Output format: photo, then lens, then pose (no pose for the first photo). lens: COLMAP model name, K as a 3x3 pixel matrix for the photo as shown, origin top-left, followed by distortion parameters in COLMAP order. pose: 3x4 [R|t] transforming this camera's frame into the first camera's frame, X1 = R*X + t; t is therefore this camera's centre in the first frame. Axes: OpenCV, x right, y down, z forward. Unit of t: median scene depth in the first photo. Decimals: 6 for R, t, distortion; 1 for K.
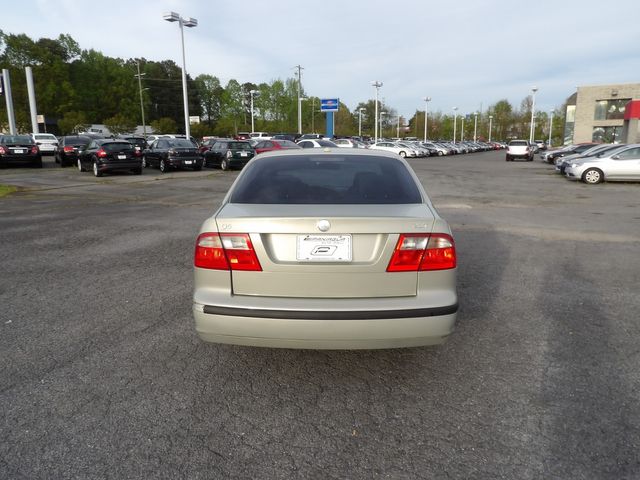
lens RADIAL K [[454.4, 0, 322.3], [0, 454.4, 238.1], [0, 0, 1]] dist [-0.032760, 0.028759]
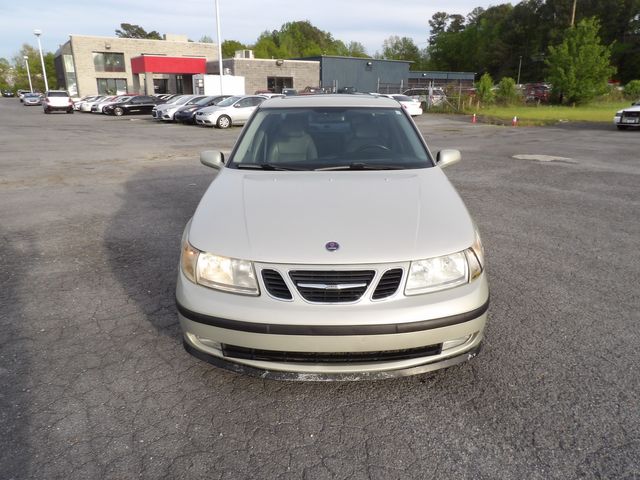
lens RADIAL K [[455.7, 0, 321.6], [0, 455.7, 237.2], [0, 0, 1]] dist [-0.030483, 0.024250]
pose [[0.464508, -0.256020, 0.847753, -0.116681], [0.171113, 0.965206, 0.197733, -0.010236], [-0.868880, 0.053213, 0.492155, 0.053962]]
